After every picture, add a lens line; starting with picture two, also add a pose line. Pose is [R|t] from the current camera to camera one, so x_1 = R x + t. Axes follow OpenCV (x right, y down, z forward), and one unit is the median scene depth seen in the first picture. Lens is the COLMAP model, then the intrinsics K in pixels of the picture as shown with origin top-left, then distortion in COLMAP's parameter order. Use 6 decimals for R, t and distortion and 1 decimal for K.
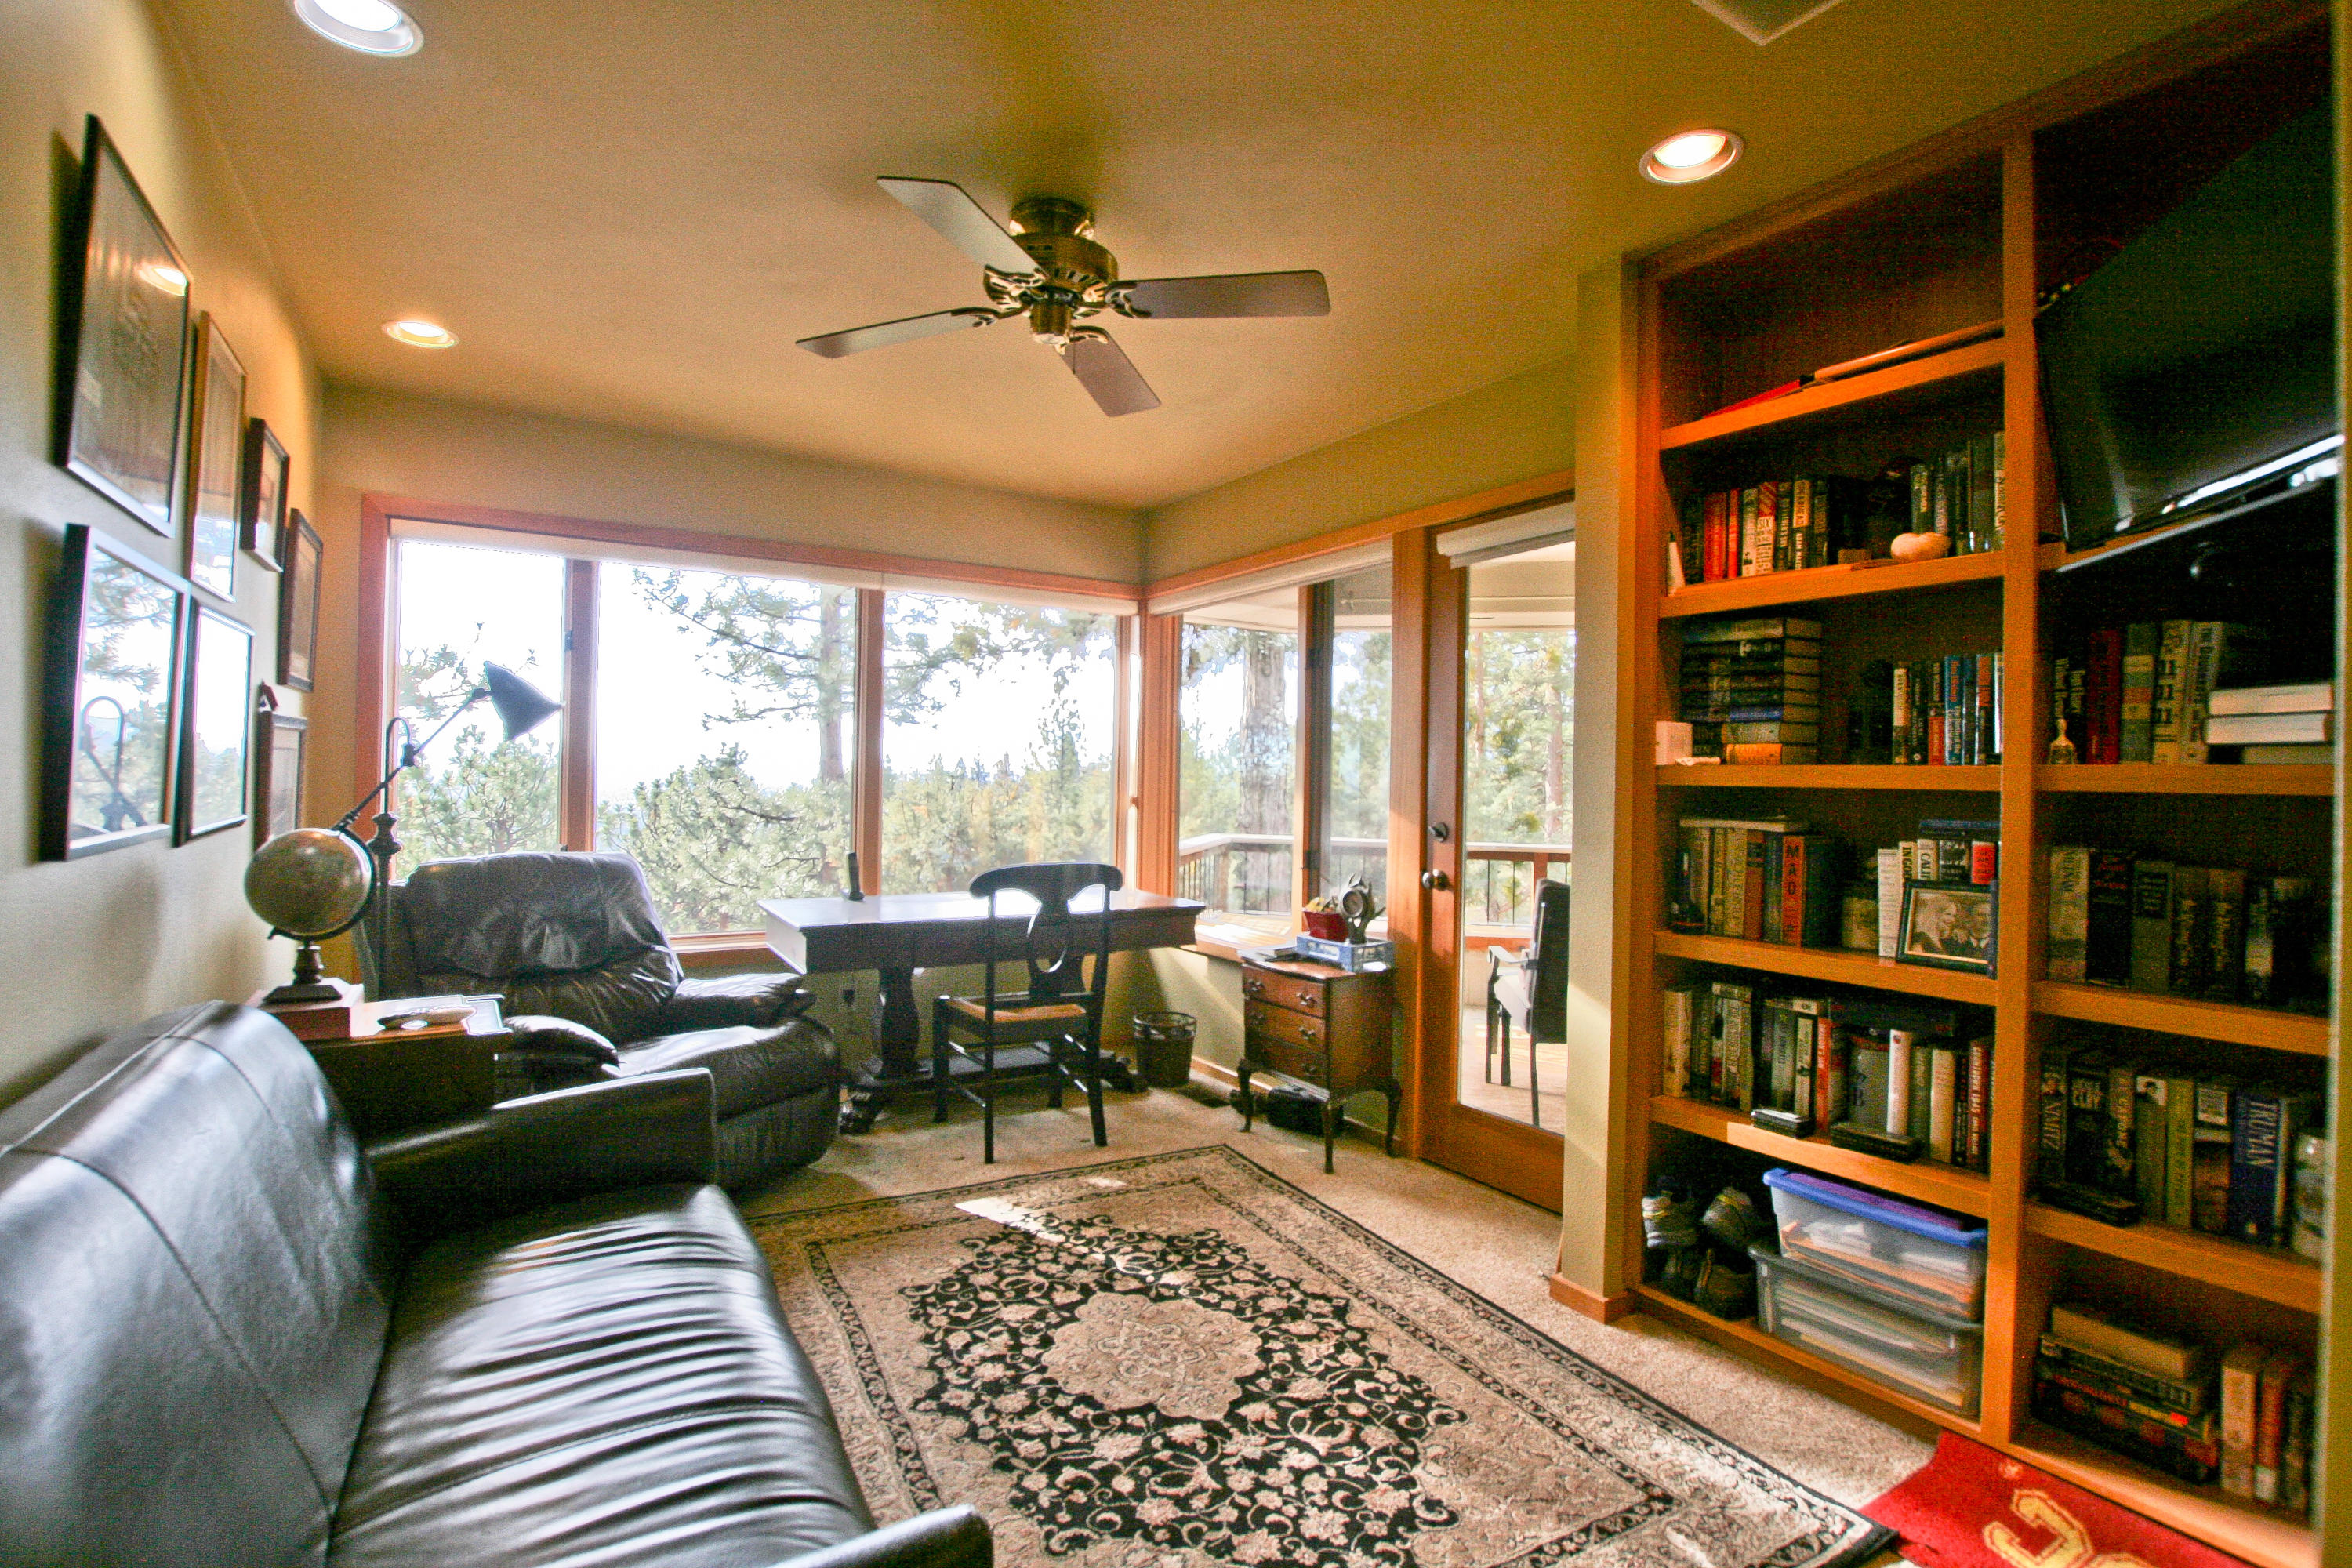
lens RADIAL K [[1114.0, 0, 1175.4], [0, 1114.0, 772.9], [0, 0, 1]] dist [-0.001144, -0.000041]
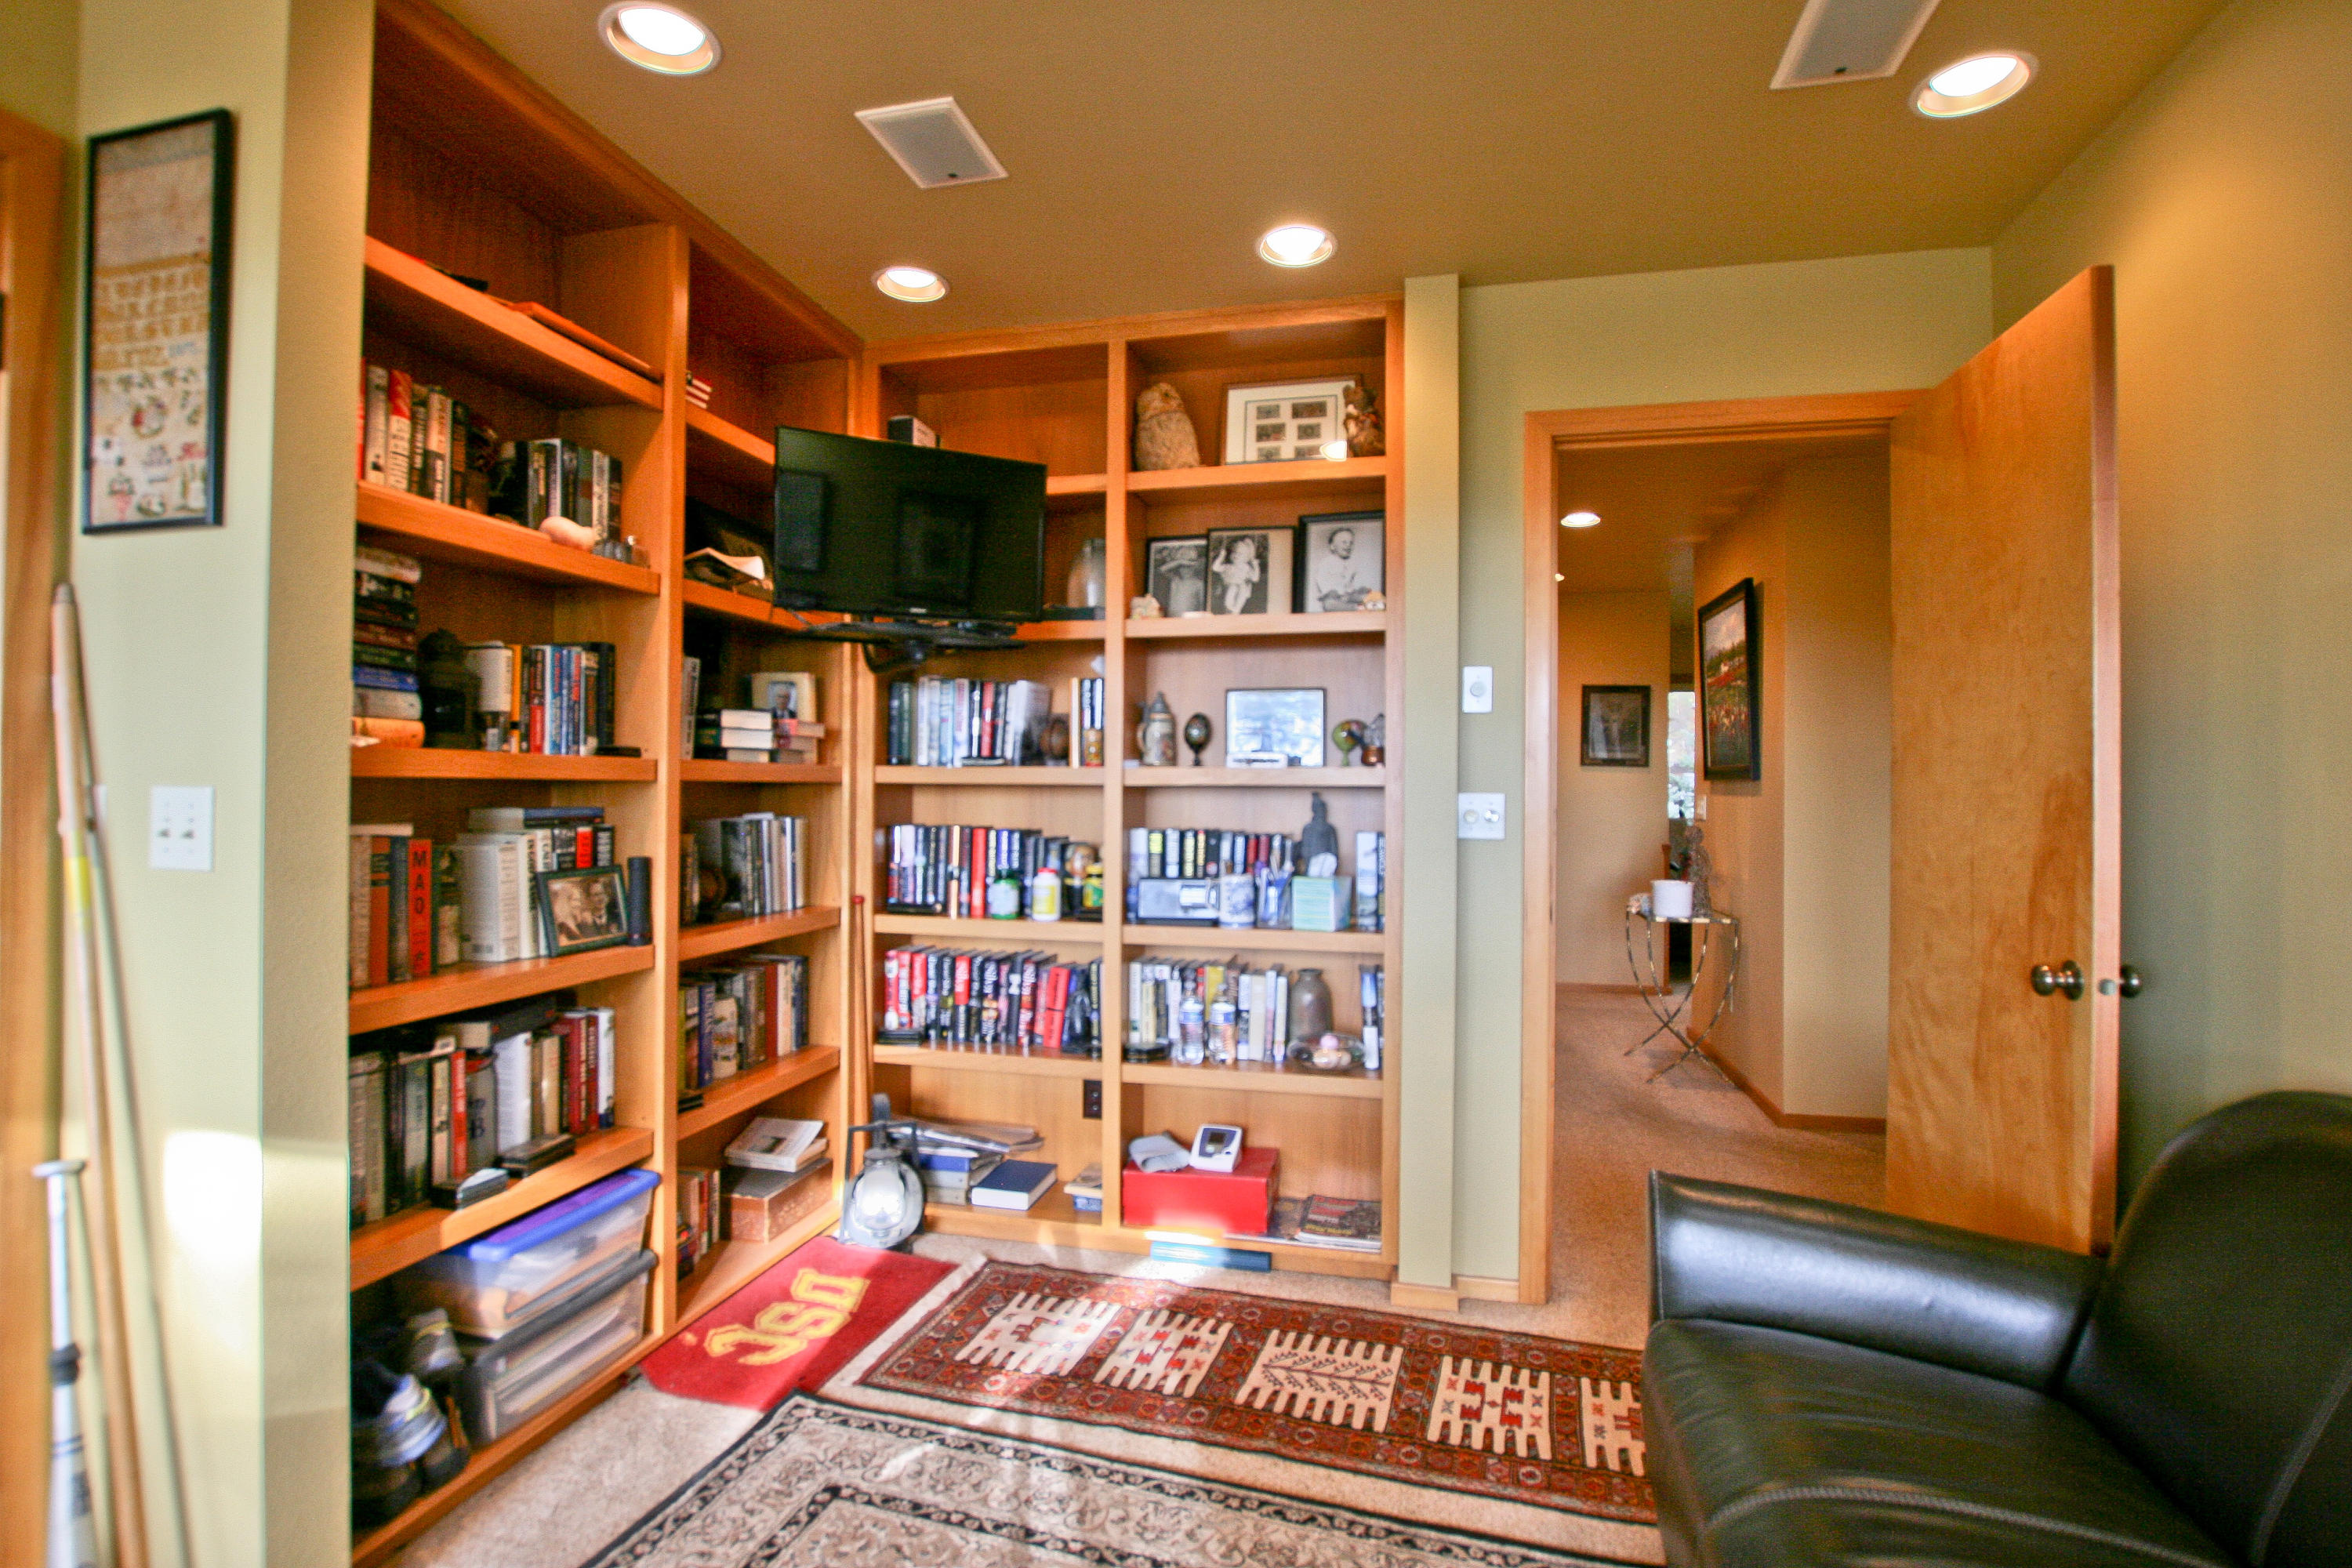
lens RADIAL K [[1114.0, 0, 1172.9], [0, 1114.0, 786.9], [0, 0, 1]] dist [-0.001144, -0.000041]
pose [[-0.687360, -0.020640, 0.726023, -0.425036], [-0.021318, 0.999739, 0.008238, 0.001838], [-0.726004, -0.009815, -0.687621, 1.283203]]
